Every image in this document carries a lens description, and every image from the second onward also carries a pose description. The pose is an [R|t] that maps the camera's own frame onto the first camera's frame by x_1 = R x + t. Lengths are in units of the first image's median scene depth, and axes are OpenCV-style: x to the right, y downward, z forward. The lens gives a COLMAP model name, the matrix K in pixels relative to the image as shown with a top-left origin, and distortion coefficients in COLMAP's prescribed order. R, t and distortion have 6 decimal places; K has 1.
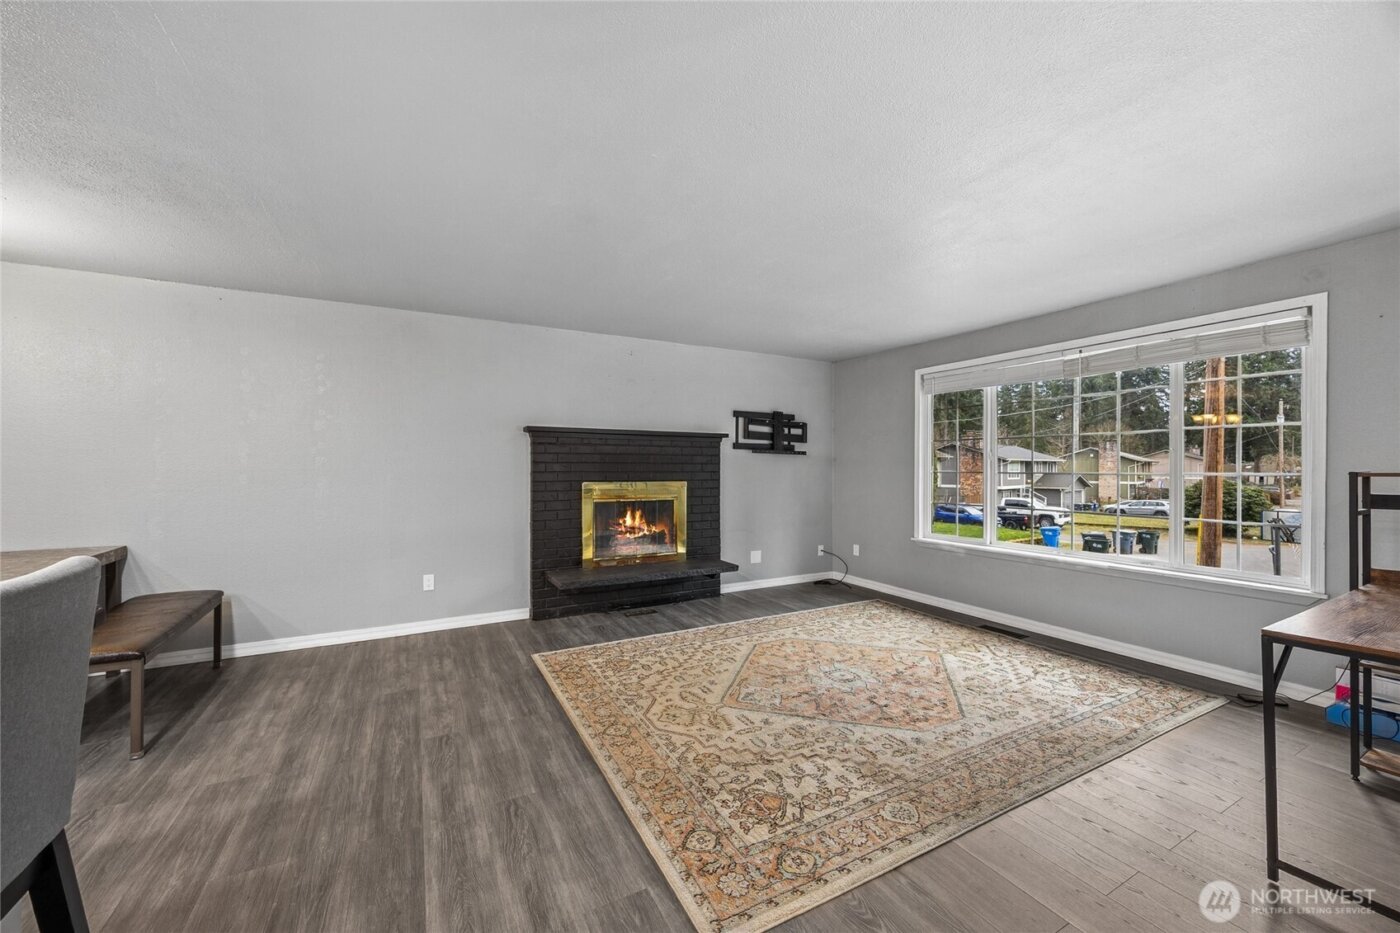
lens RADIAL K [[538.4, 0, 696.1], [0, 538.4, 465.6], [0, 0, 1]] dist [-0.009570, -0.000282]
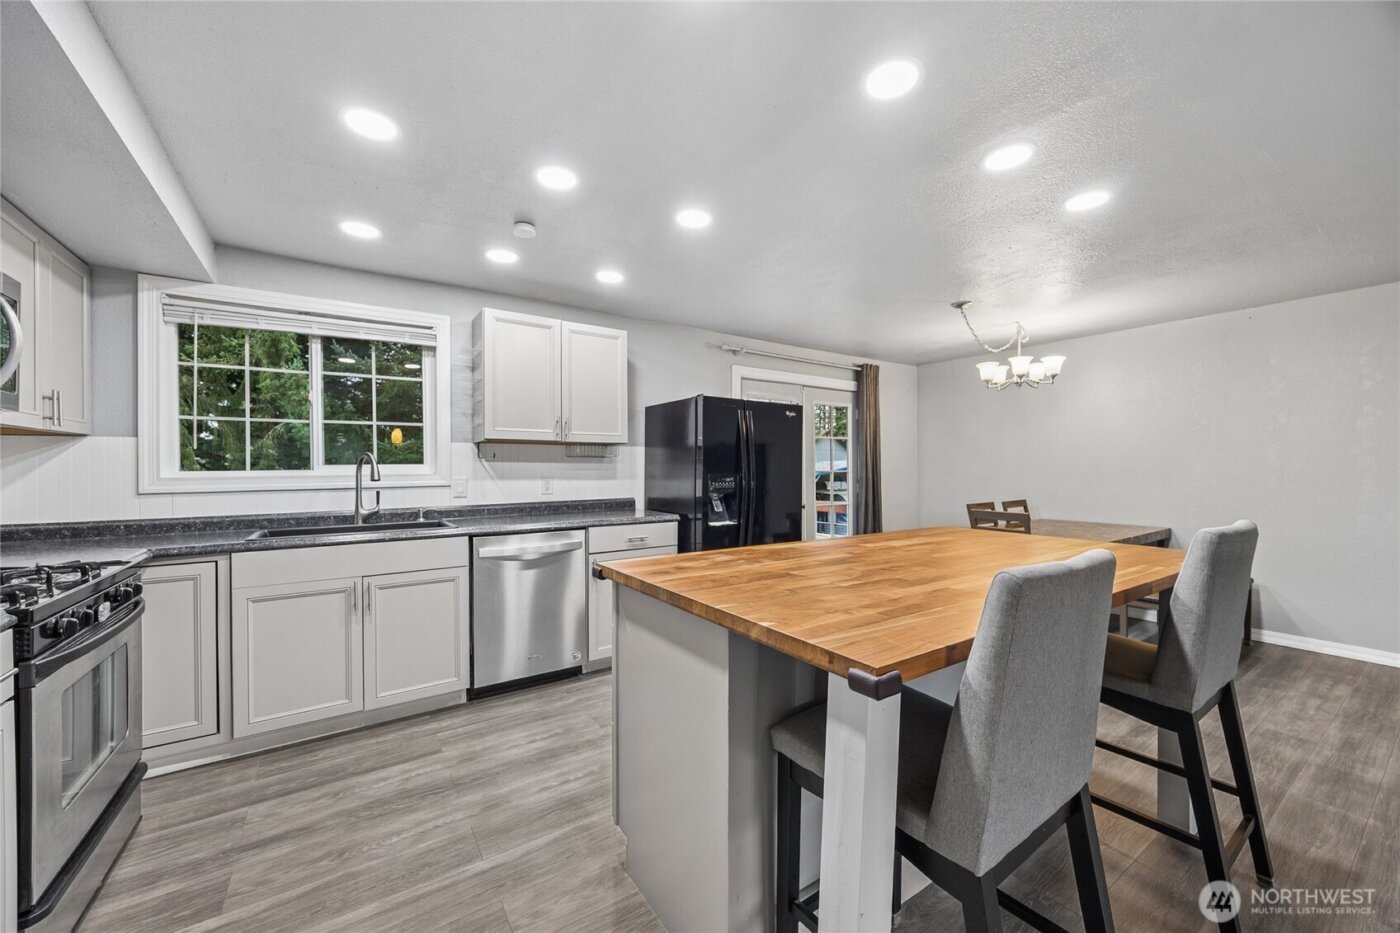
lens RADIAL K [[530.5, 0, 705.8], [0, 530.5, 470.6], [0, 0, 1]] dist [-0.000442, -0.000310]
pose [[0.109300, 0.001083, -0.994008, 0.077297], [0.002342, 0.999996, 0.001347, 0.003343], [0.994006, -0.002475, 0.109297, -0.215040]]
